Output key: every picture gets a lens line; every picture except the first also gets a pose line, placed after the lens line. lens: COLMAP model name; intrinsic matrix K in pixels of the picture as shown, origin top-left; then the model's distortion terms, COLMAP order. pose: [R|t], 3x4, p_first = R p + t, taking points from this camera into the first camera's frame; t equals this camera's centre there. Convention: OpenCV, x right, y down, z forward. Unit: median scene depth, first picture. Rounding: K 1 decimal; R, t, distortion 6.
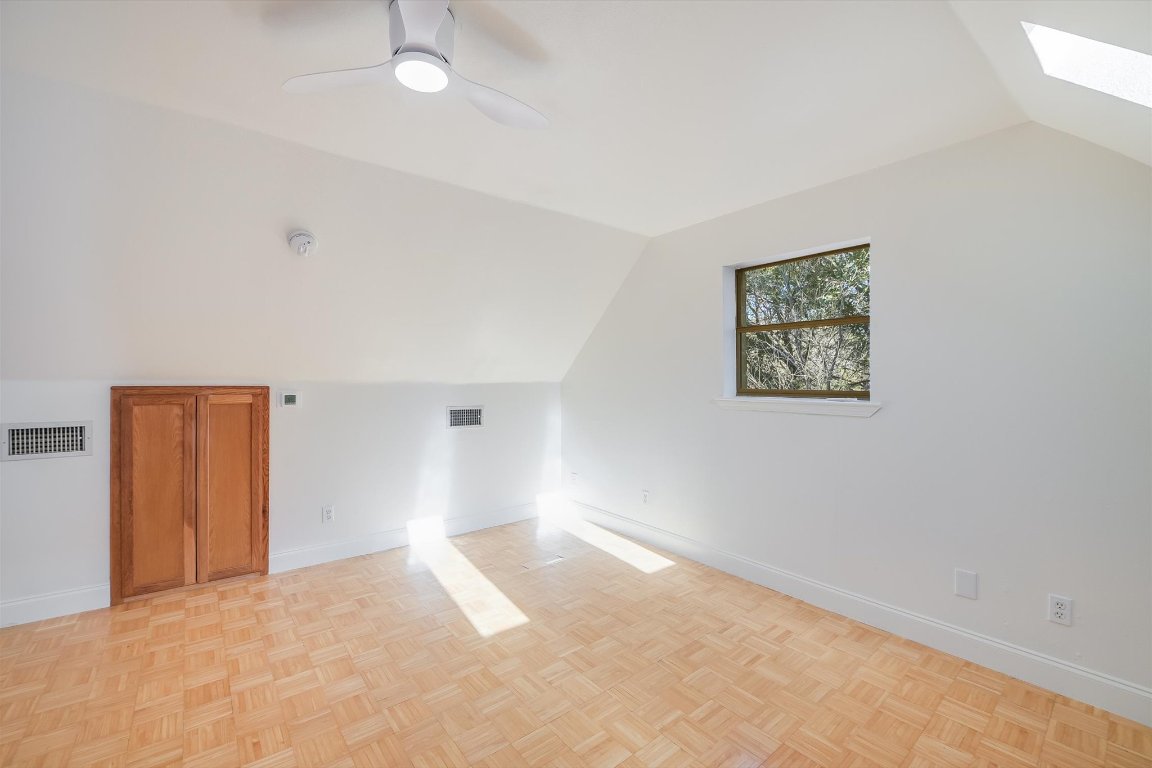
lens RADIAL K [[479.5, 0, 575.4], [0, 479.5, 372.8], [0, 0, 1]] dist [-0.017589, -0.000482]
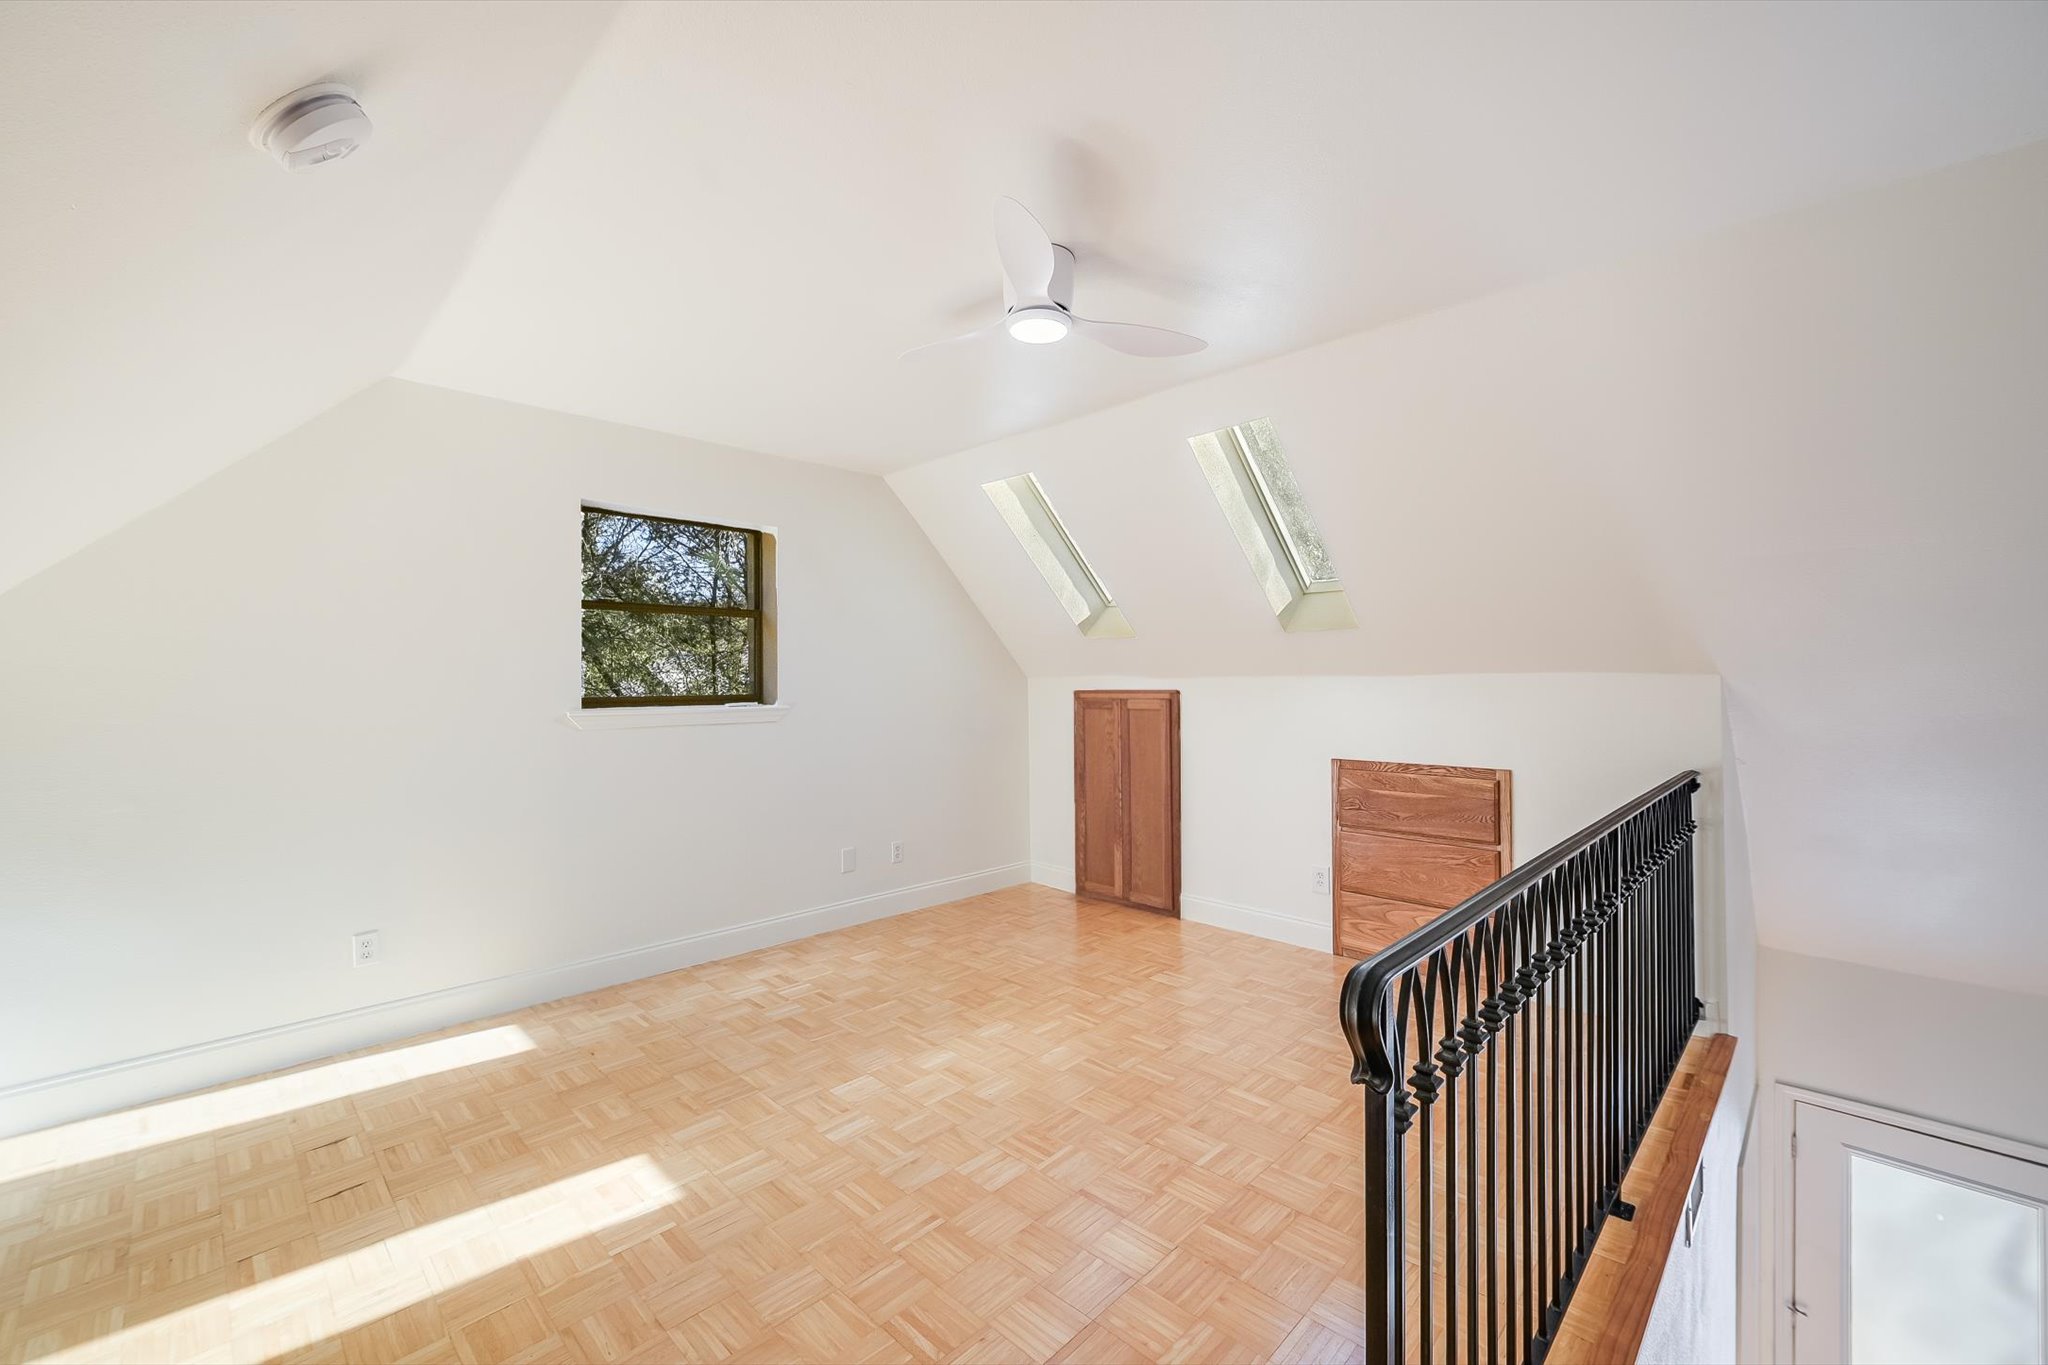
lens RADIAL K [[830.1, 0, 1019.2], [0, 830.1, 667.2], [0, 0, 1]] dist [0.003393, -0.000026]
pose [[-0.121668, 0.017388, 0.992419, -1.038050], [0.000181, 0.999847, -0.017496, 0.015276], [-0.992571, -0.001949, -0.121653, 0.711263]]
